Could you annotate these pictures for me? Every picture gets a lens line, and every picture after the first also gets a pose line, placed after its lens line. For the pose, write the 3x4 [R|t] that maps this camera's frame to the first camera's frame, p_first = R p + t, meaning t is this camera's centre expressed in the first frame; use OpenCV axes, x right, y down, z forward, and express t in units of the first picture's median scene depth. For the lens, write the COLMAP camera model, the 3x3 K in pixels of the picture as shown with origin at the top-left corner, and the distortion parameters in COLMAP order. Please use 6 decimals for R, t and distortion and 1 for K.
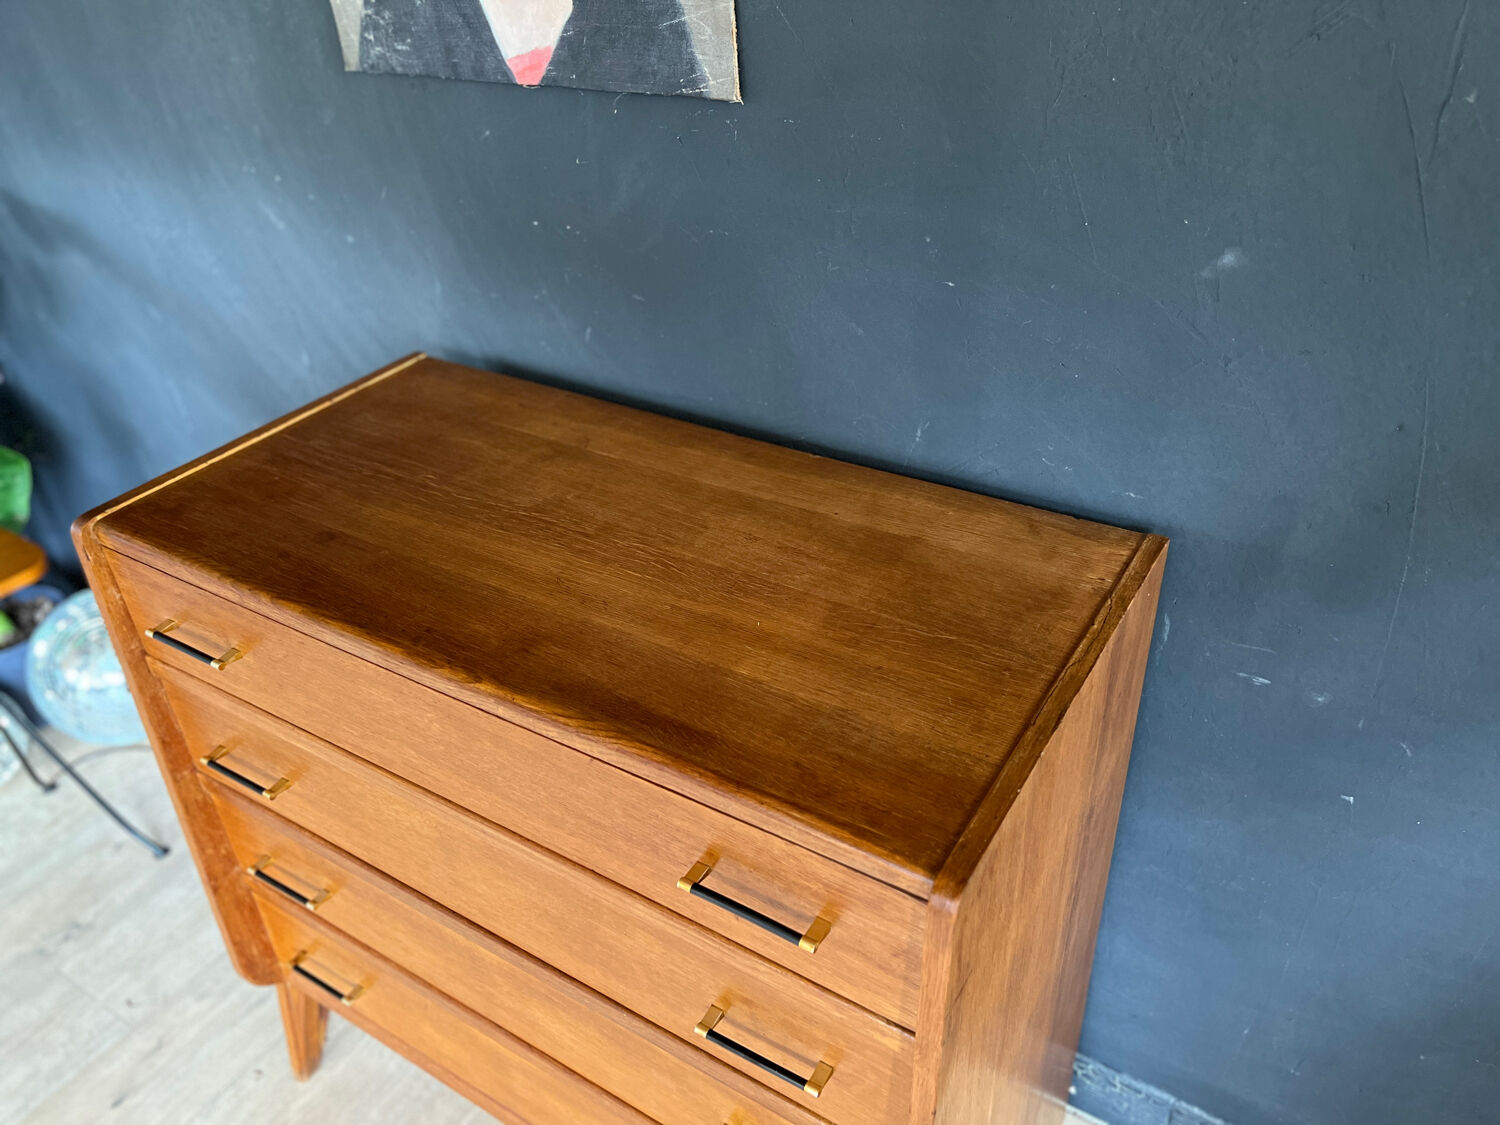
lens RADIAL K [[1137.4, 0, 765.5], [0, 1137.4, 555.1], [0, 0, 1]] dist [0.039258, -0.048548]
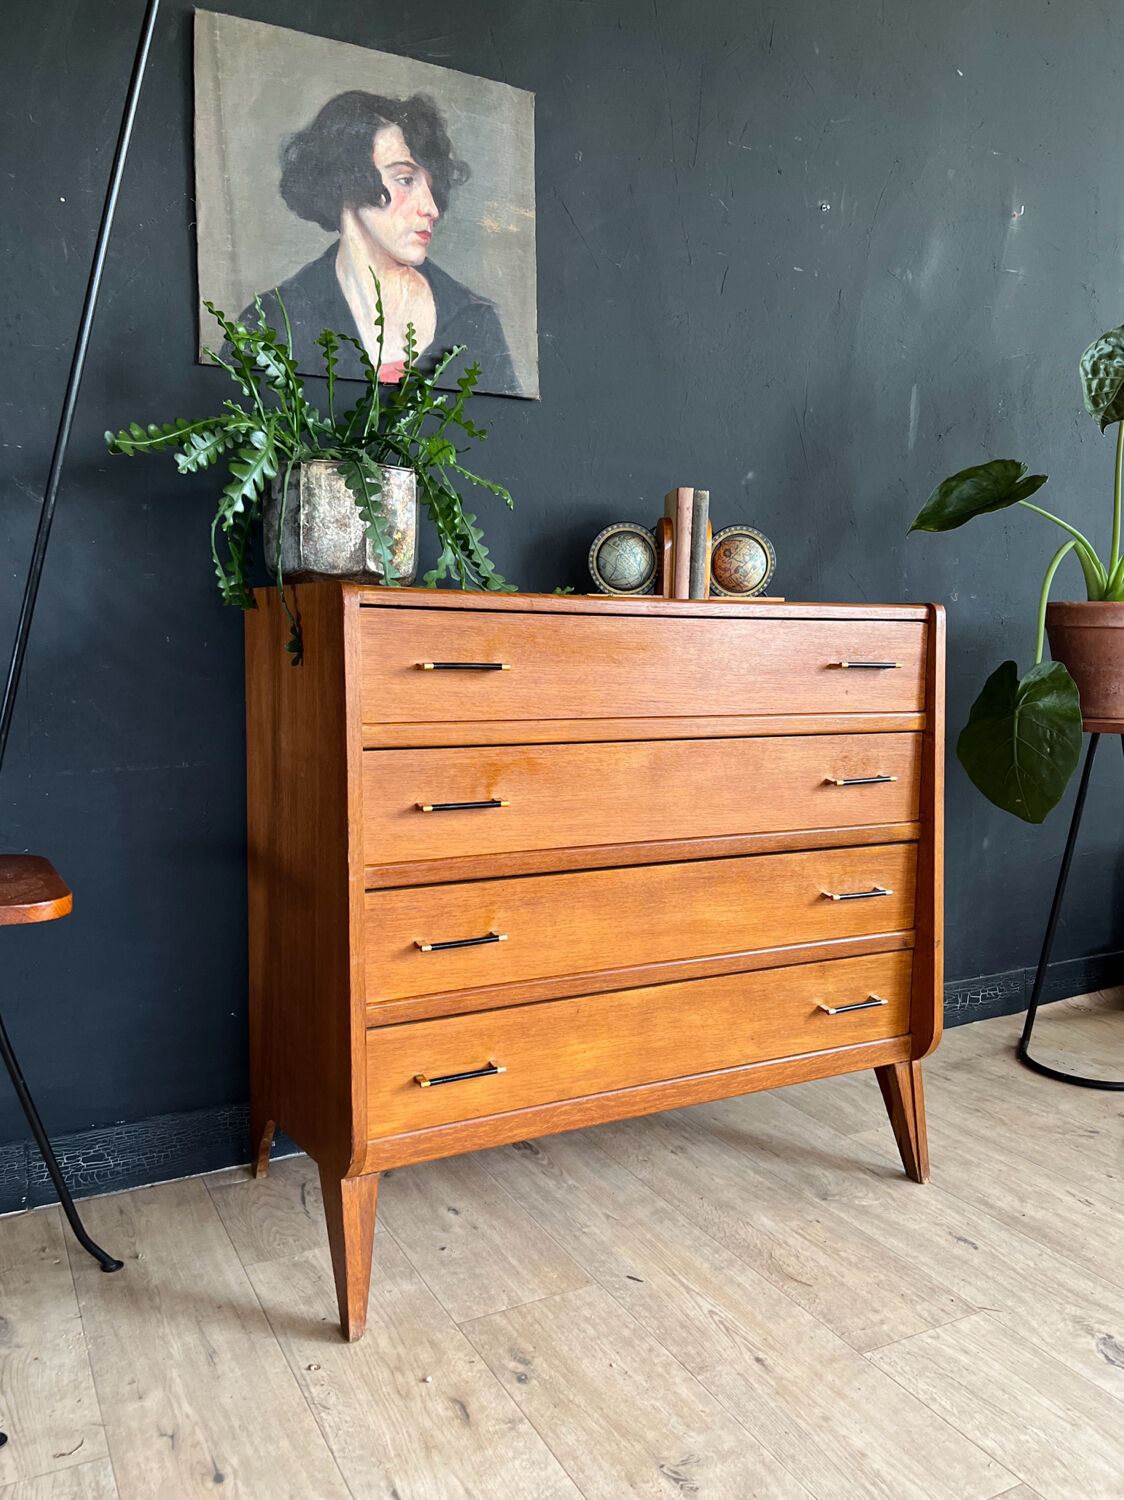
lens RADIAL K [[1137.4, 0, 555.9], [0, 1137.4, 751.3], [0, 0, 1]] dist [0.039258, -0.048548]
pose [[0.501405, -0.038450, 0.864358, -1.598948], [0.439024, 0.872156, -0.215876, 0.493128], [-0.745554, 0.487715, 0.454183, 0.431519]]
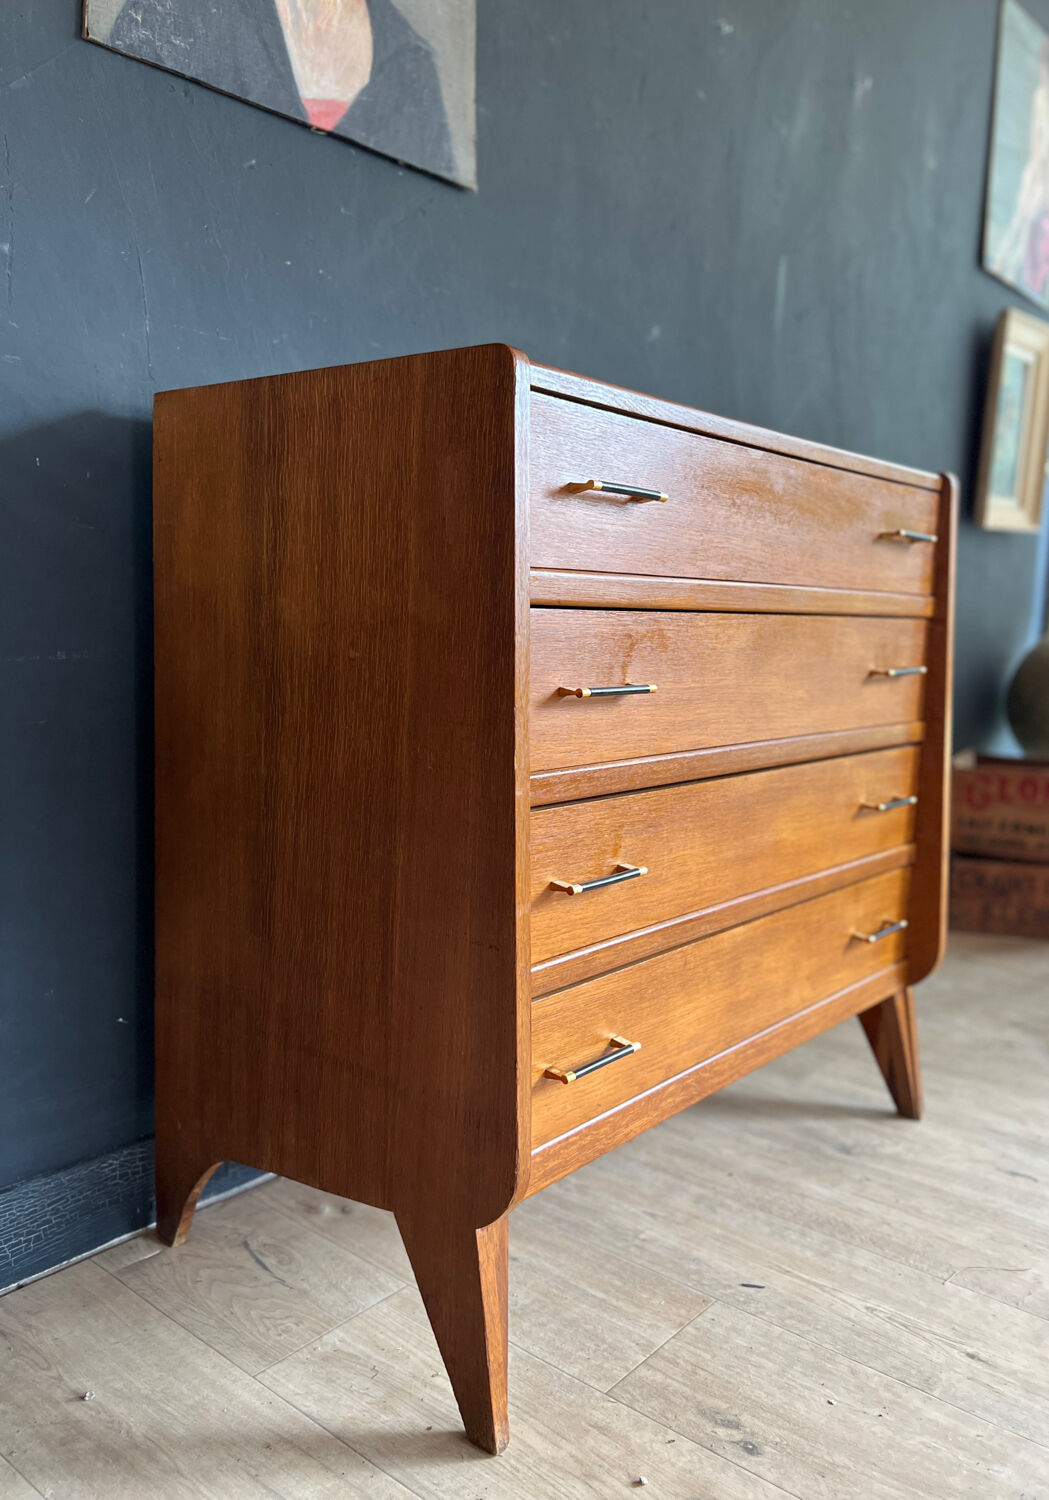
lens RADIAL K [[1168.0, 0, 475.3], [0, 1168.0, 760.7], [0, 0, 1]] dist [0.023731, -0.032511]
pose [[0.162132, -0.082373, 0.983325, -1.495131], [0.504141, 0.863554, -0.010784, 0.220808], [-0.848266, 0.497483, 0.181537, 1.089241]]
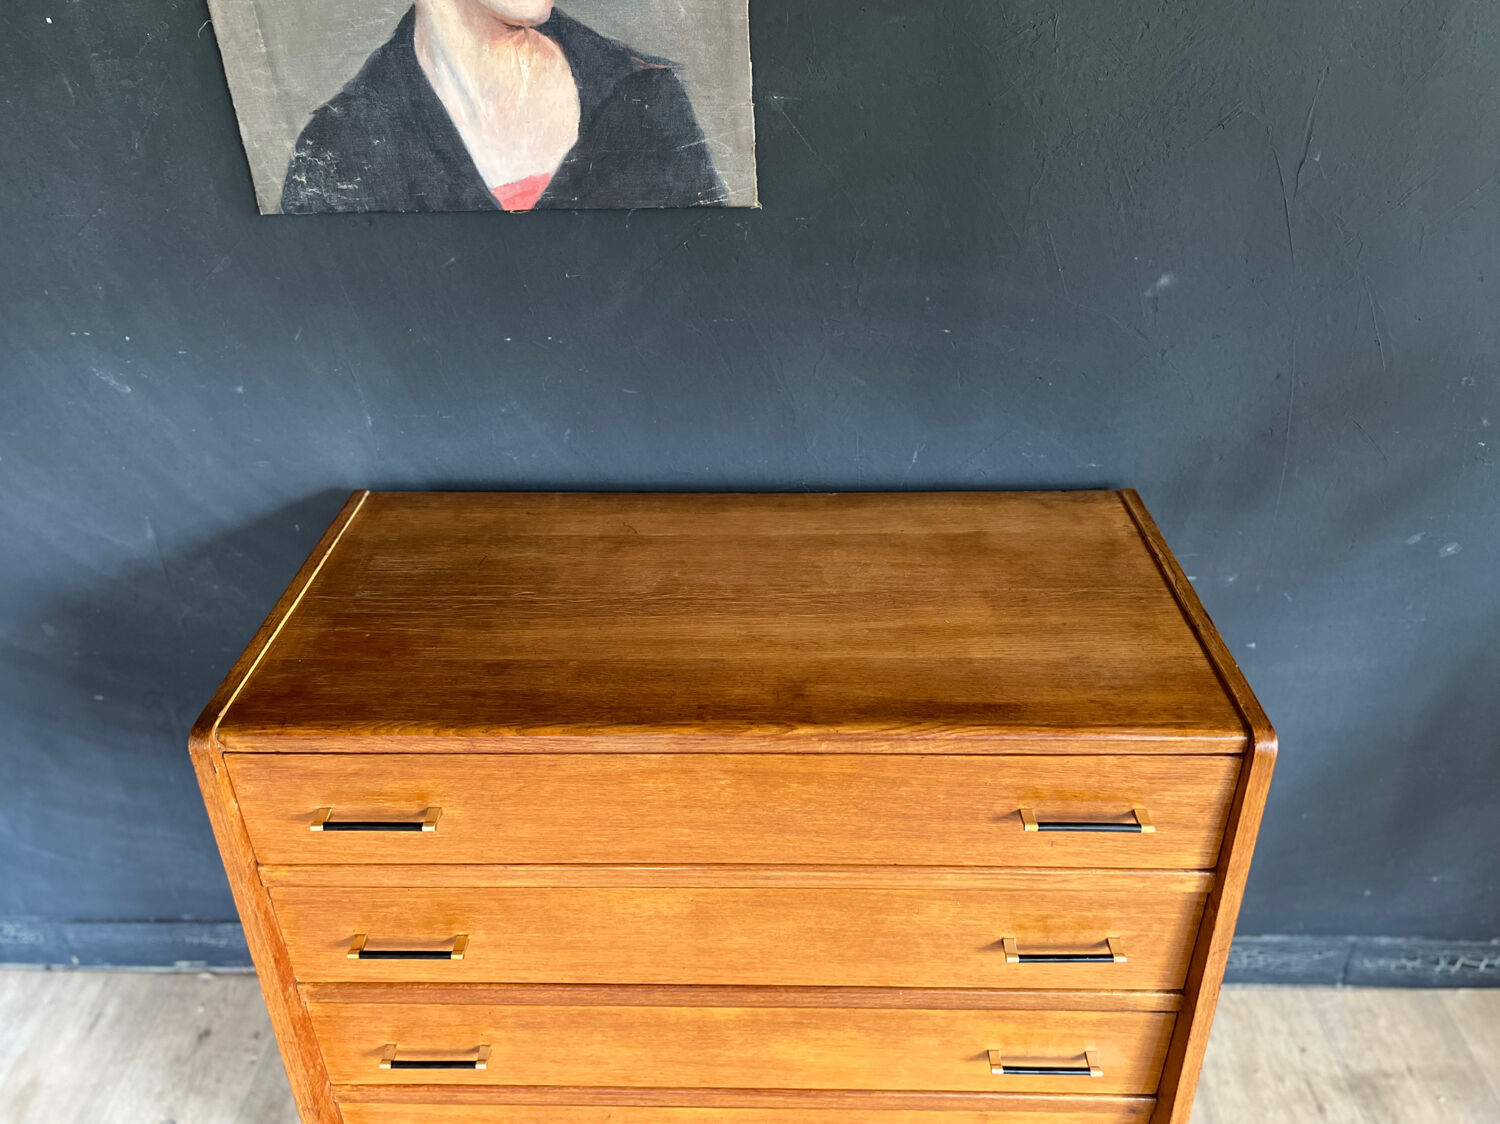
lens RADIAL K [[1137.4, 0, 758.5], [0, 1137.4, 552.6], [0, 0, 1]] dist [0.039258, -0.048548]
pose [[0.859996, -0.232296, 0.454364, -0.636616], [0.259082, 0.965849, 0.003420, -0.059446], [-0.439641, 0.114776, 0.890810, 0.002066]]
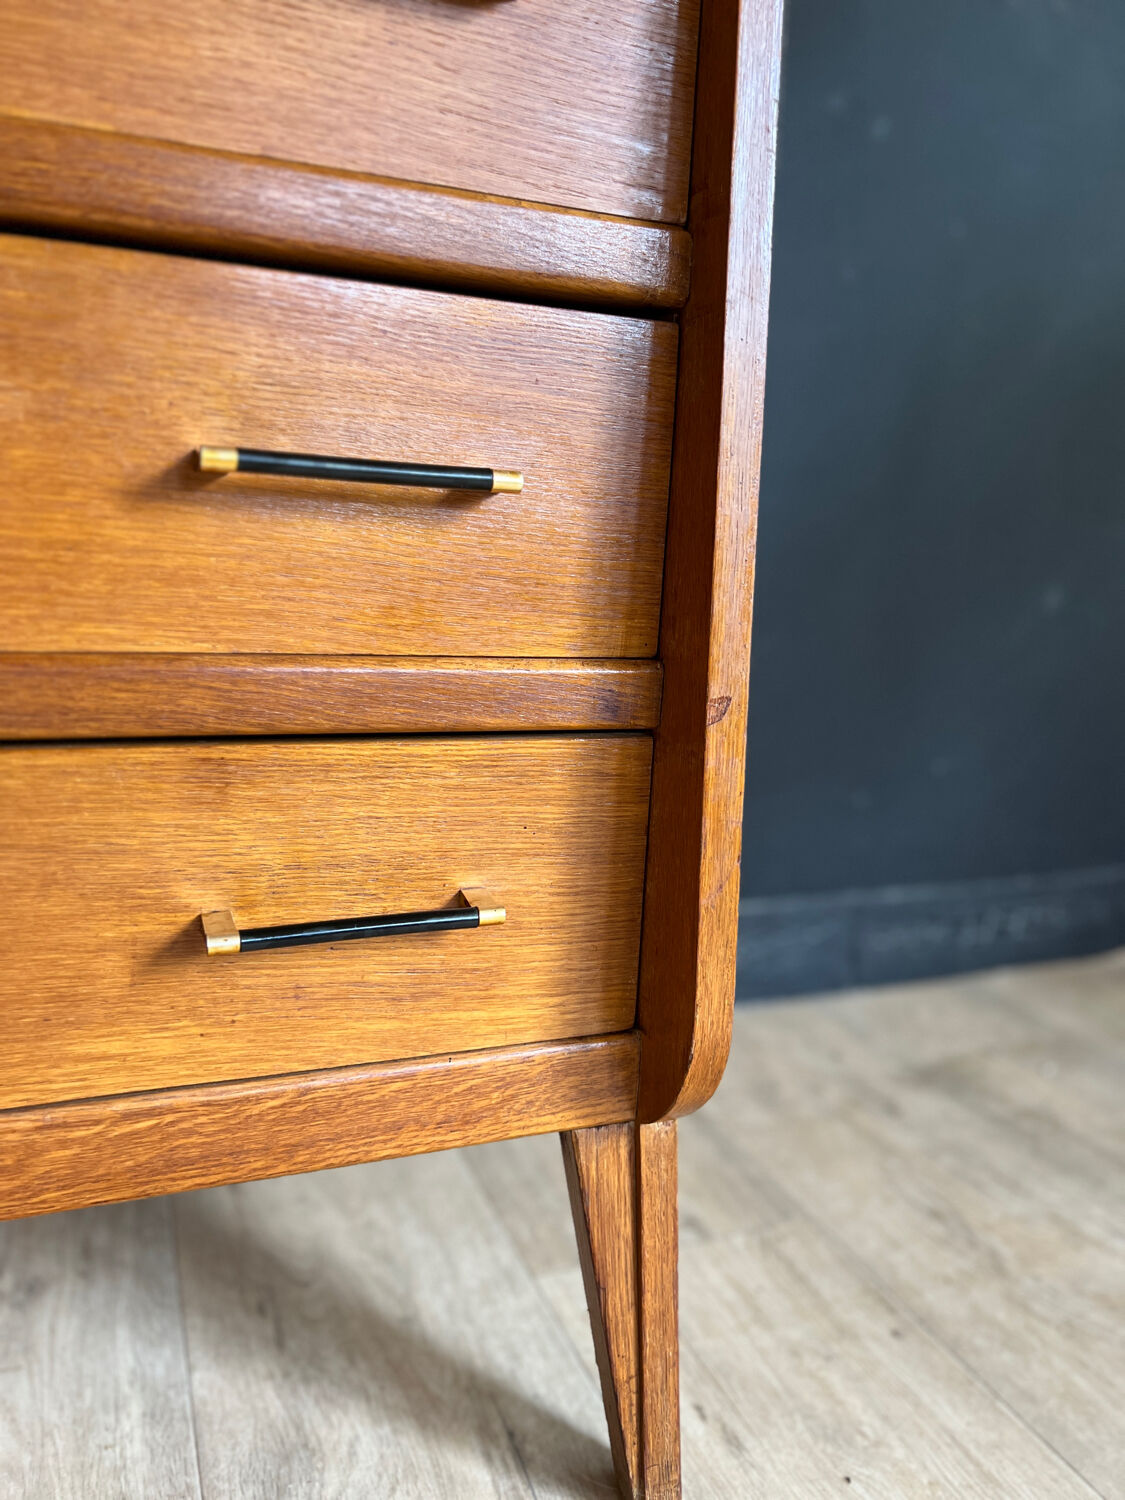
lens RADIAL K [[1137.4, 0, 559.3], [0, 1137.4, 759.5], [0, 0, 1]] dist [0.039258, -0.048548]
pose [[0.589138, -0.092977, 0.802665, -0.278341], [0.378766, 0.909240, -0.172683, 0.689499], [-0.713760, 0.405756, 0.570884, 0.715359]]
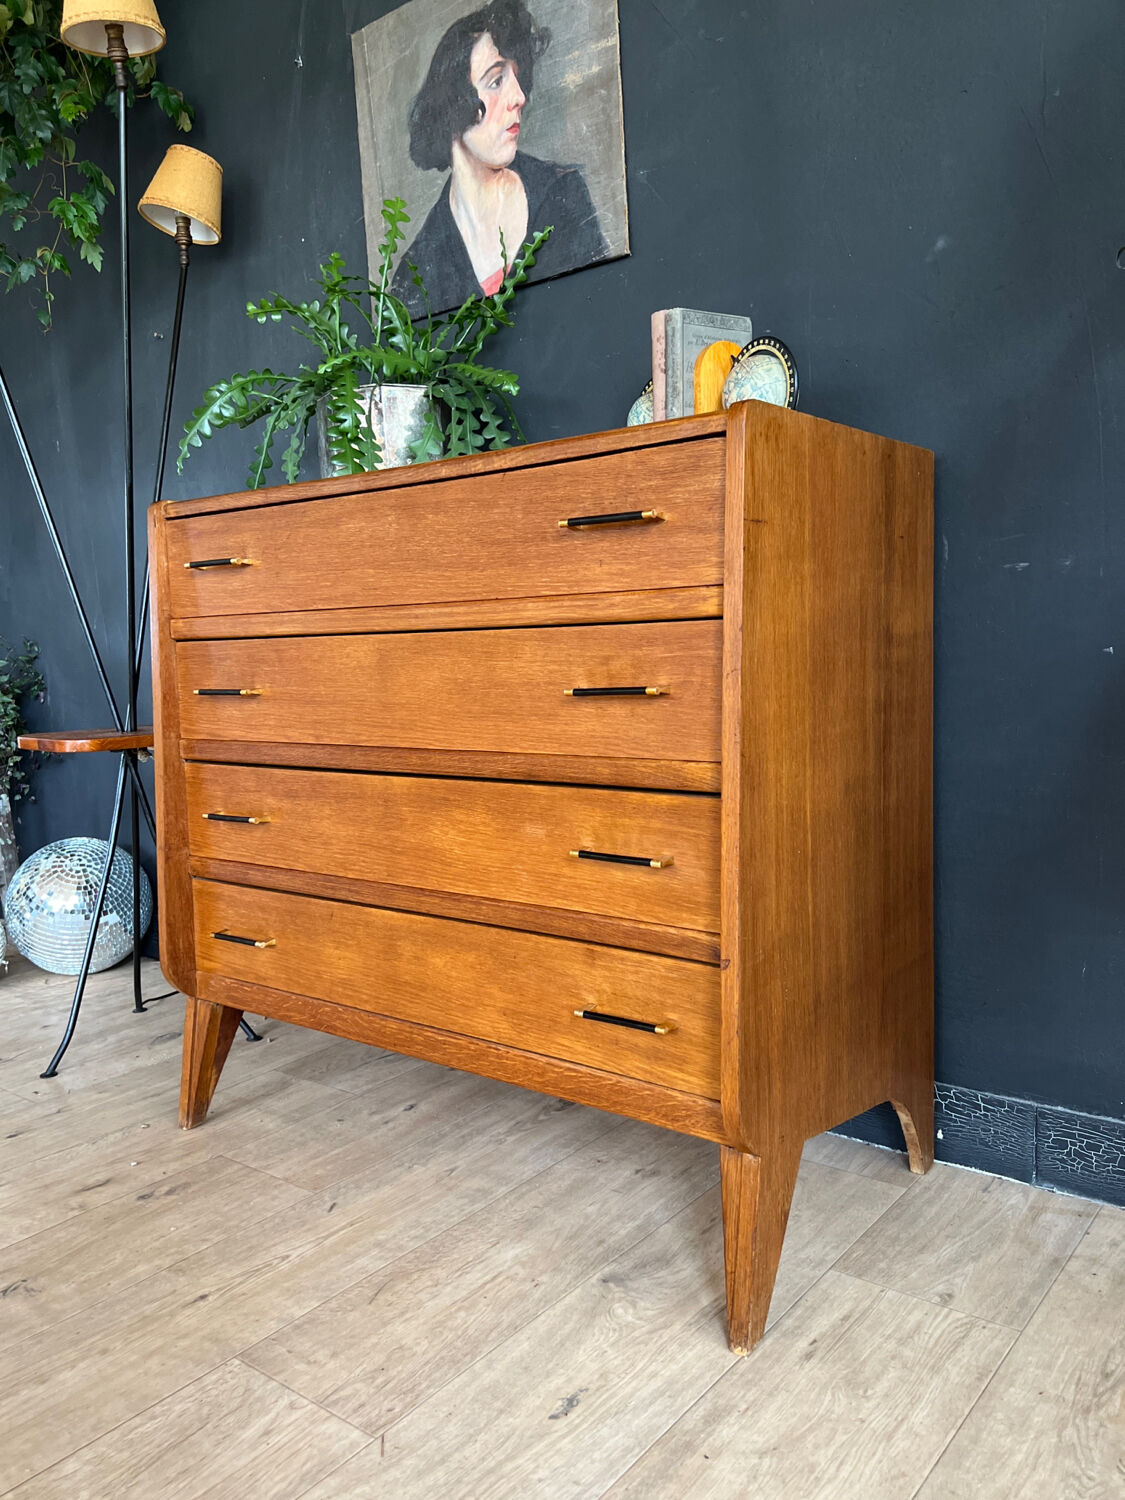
lens RADIAL K [[1137.4, 0, 575.8], [0, 1137.4, 761.8], [0, 0, 1]] dist [0.039258, -0.048548]
pose [[0.995449, 0.016086, -0.093928, 0.061958], [-0.056484, 0.893444, -0.445609, 0.917466], [0.076751, 0.448886, 0.890287, -0.078581]]
